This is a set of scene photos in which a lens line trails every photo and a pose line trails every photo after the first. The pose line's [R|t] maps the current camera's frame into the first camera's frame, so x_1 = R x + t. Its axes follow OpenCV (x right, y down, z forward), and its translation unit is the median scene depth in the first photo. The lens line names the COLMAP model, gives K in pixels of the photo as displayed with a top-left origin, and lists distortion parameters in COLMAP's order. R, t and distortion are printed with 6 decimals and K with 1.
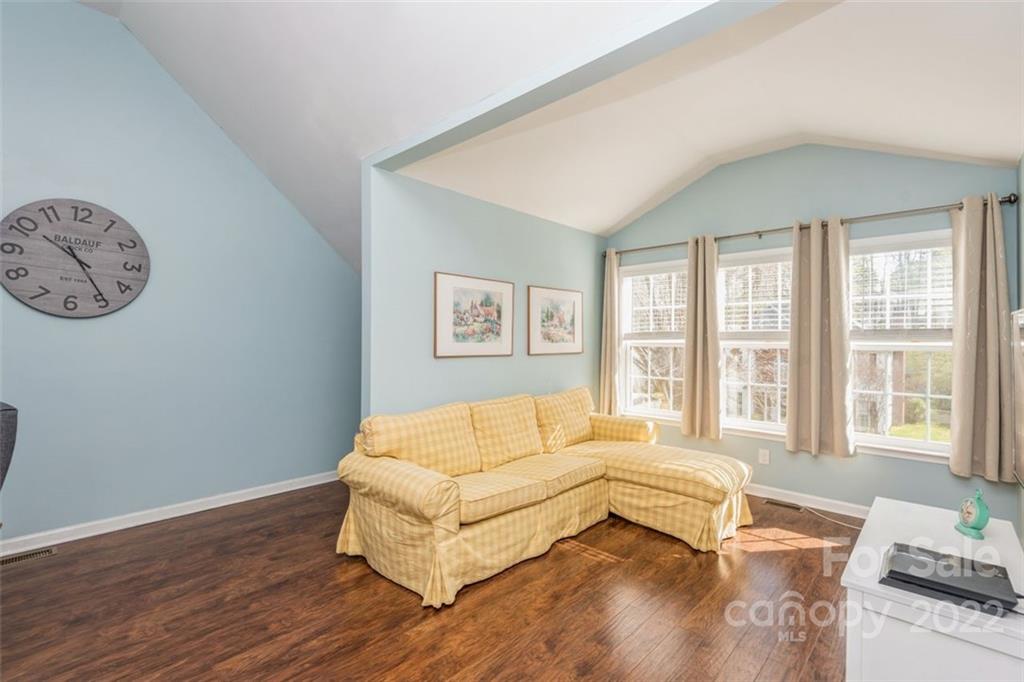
lens RADIAL K [[457.1, 0, 514.2], [0, 457.1, 336.7], [0, 0, 1]] dist [0.004135, 0.000023]
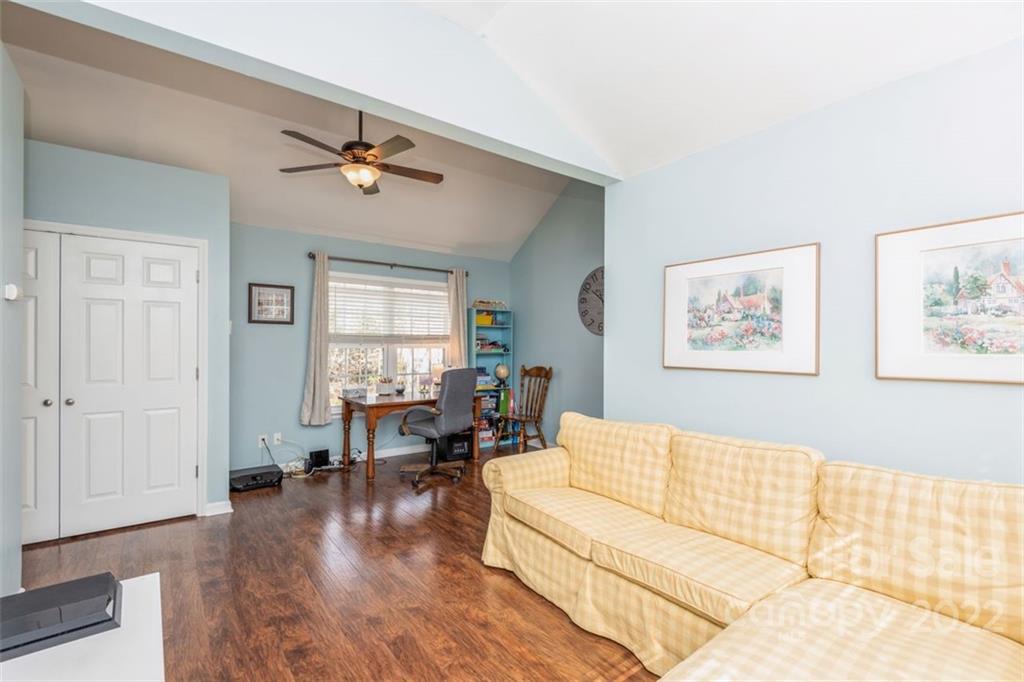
lens RADIAL K [[457.1, 0, 514.4], [0, 457.1, 349.2], [0, 0, 1]] dist [0.004135, 0.000023]
pose [[-0.156578, -0.003839, -0.987658, 0.667612], [-0.002415, 0.999991, -0.003505, 0.014264], [0.987663, 0.001836, -0.156586, 0.812802]]
